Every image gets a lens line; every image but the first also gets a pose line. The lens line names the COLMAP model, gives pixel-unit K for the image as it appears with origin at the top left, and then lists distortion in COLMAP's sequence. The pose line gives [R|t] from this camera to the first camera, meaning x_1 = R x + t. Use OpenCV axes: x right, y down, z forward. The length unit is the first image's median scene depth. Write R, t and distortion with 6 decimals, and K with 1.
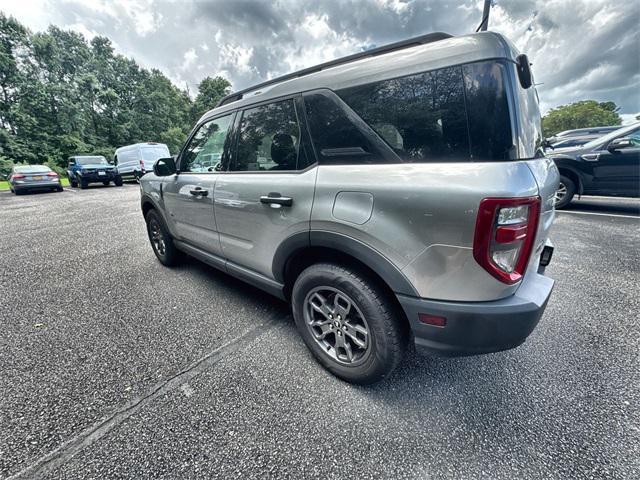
lens RADIAL K [[259.6, 0, 320.0], [0, 259.6, 240.0], [0, 0, 1]] dist [-0.004609, 0.000069]
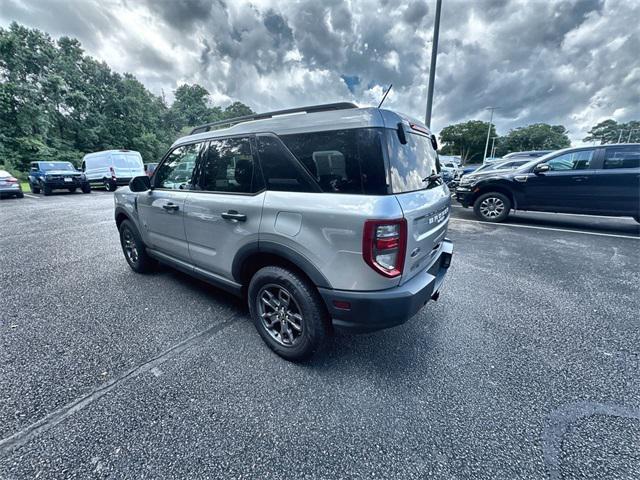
lens RADIAL K [[259.7, 0, 320.0], [0, 259.7, 240.0], [0, 0, 1]] dist [-0.001520, -0.000244]
pose [[0.996709, 0.003674, 0.080977, 0.128538], [-0.000730, 0.999339, -0.036347, 0.006666], [-0.081057, 0.036168, 0.996053, -0.253911]]
